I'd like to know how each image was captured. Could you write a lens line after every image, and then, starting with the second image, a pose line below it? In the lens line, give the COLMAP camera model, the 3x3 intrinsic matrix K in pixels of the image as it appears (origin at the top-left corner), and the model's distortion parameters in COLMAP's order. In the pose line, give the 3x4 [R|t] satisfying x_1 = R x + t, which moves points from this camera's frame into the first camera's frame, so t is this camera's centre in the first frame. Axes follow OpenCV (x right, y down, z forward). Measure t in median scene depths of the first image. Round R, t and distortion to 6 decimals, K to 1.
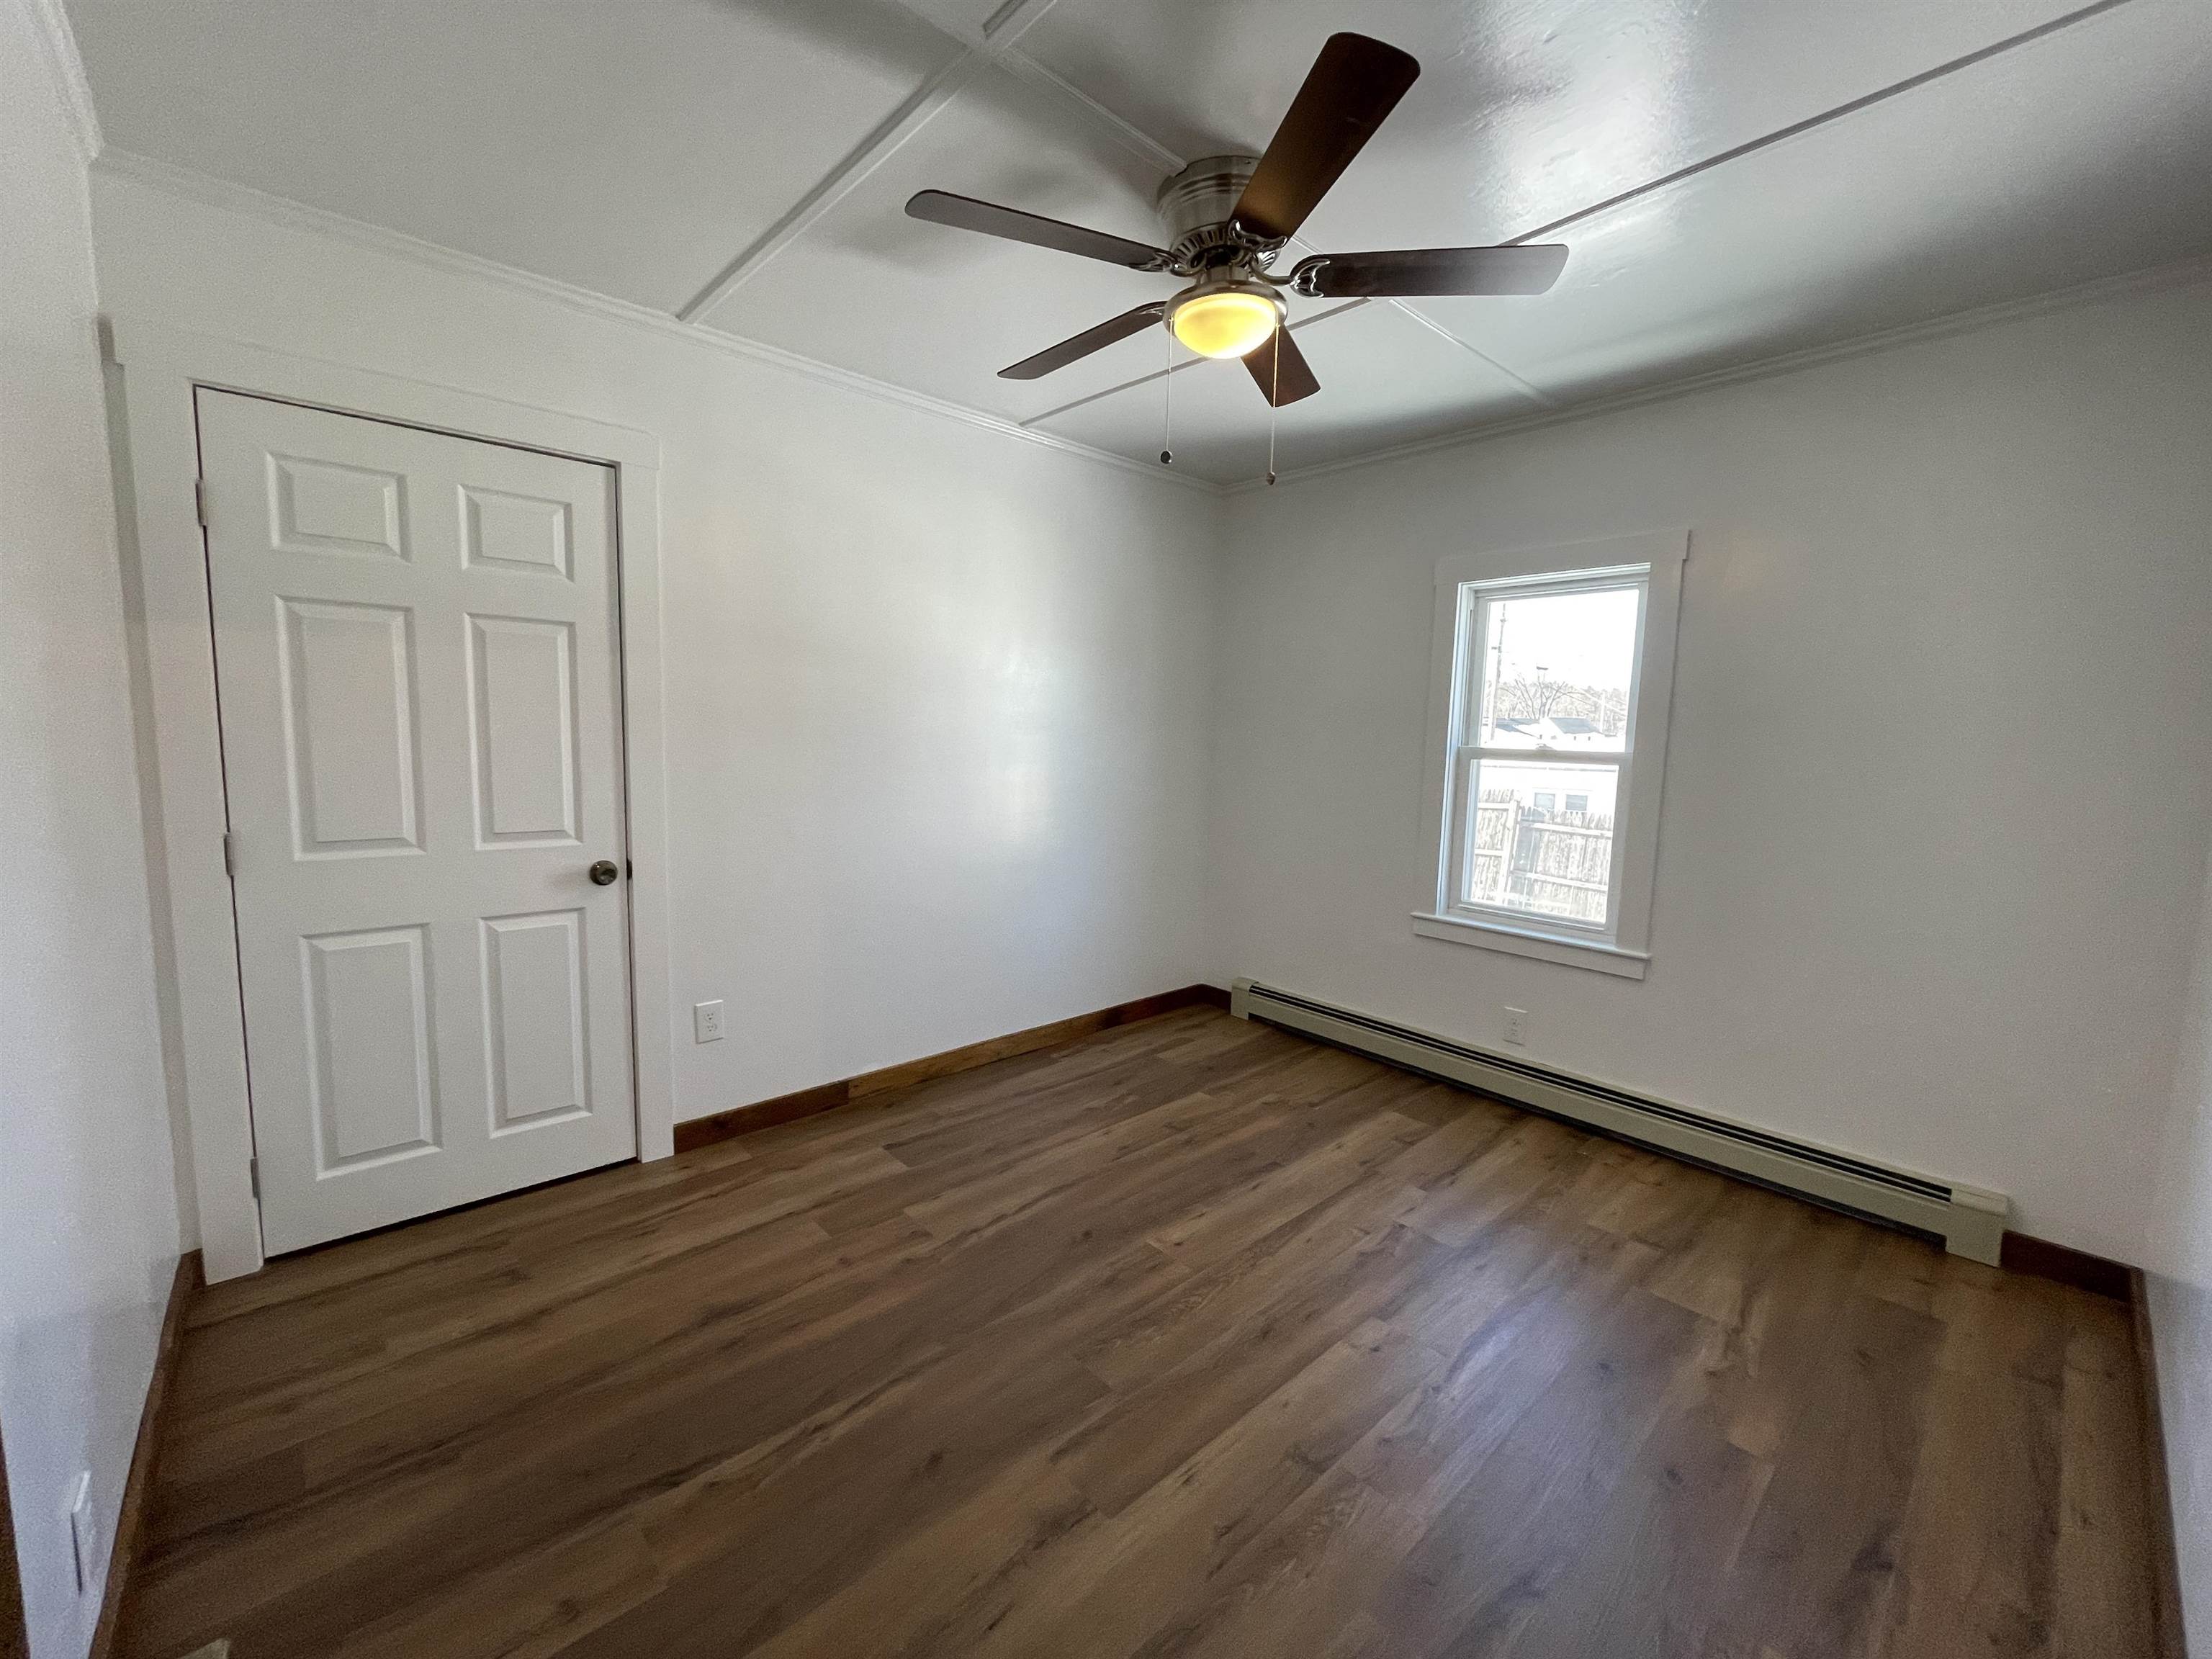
lens RADIAL K [[890.7, 0, 1117.8], [0, 890.7, 826.9], [0, 0, 1]] dist [-0.003709, 0.000242]
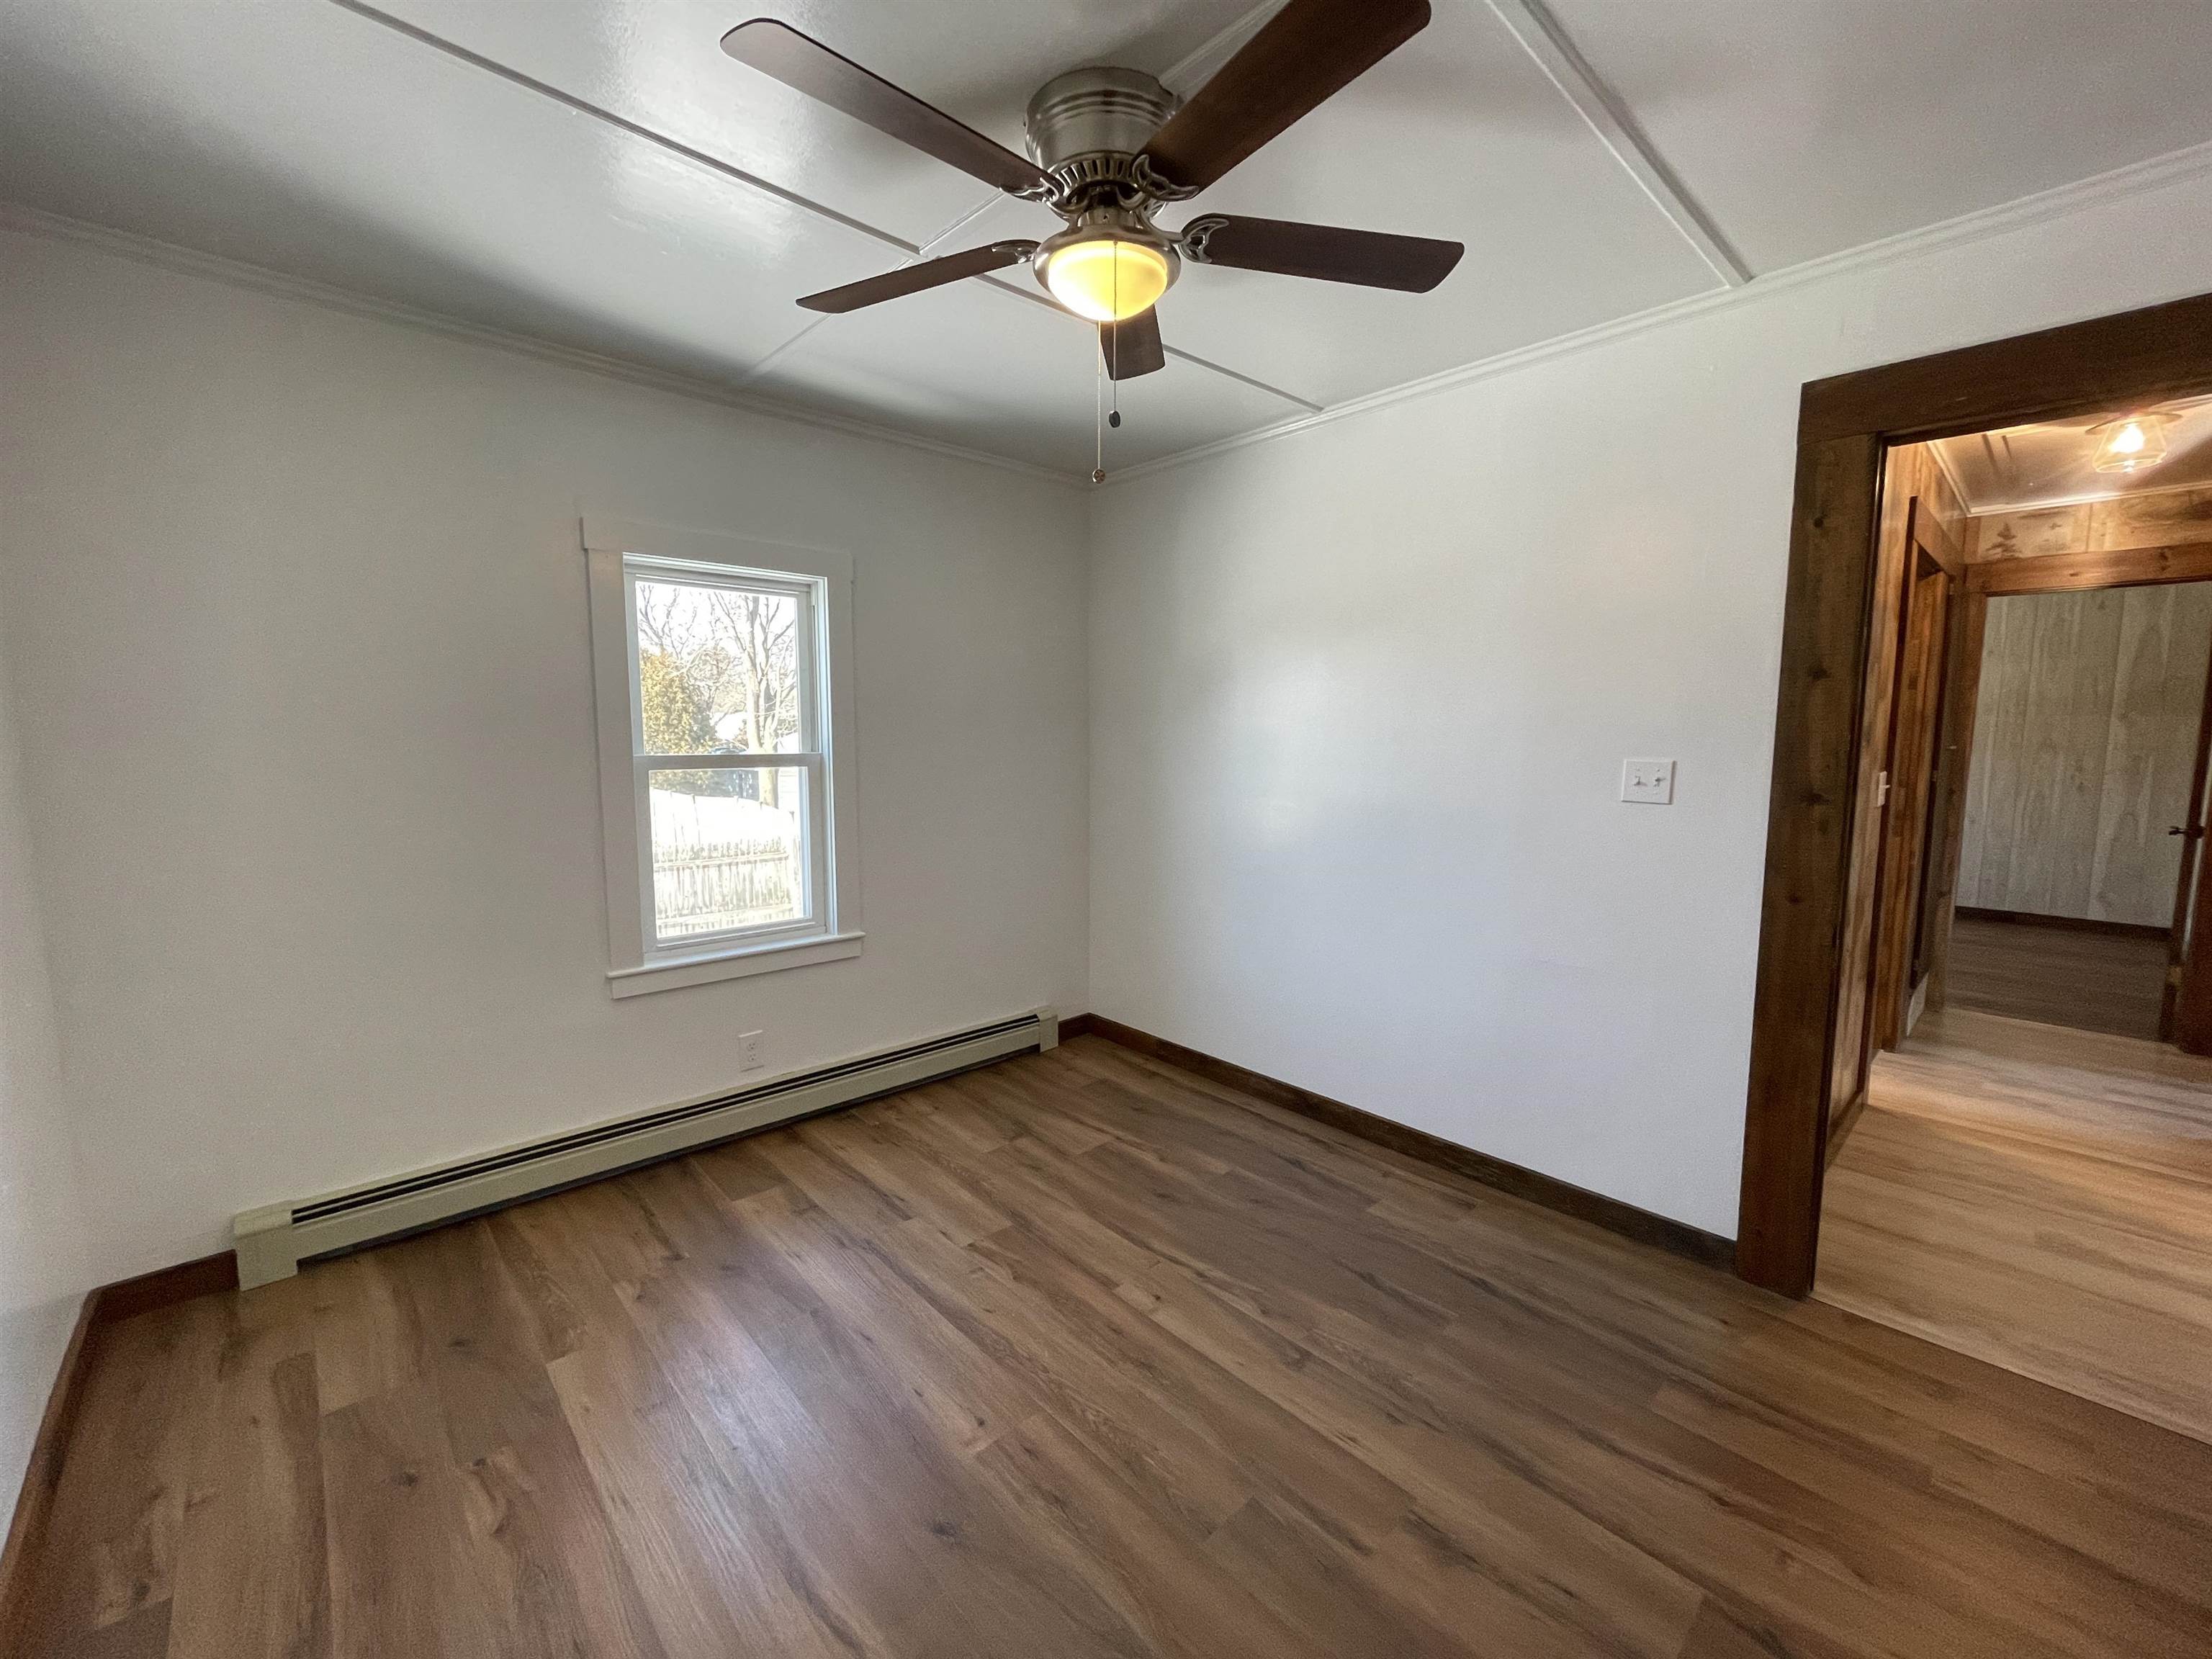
lens RADIAL K [[890.7, 0, 1097.8], [0, 890.7, 829.9], [0, 0, 1]] dist [-0.003709, 0.000242]
pose [[-0.003808, -0.134601, 0.990893, -0.549009], [0.101831, 0.985696, 0.134287, -0.113645], [-0.994794, 0.101415, 0.009953, 0.738626]]
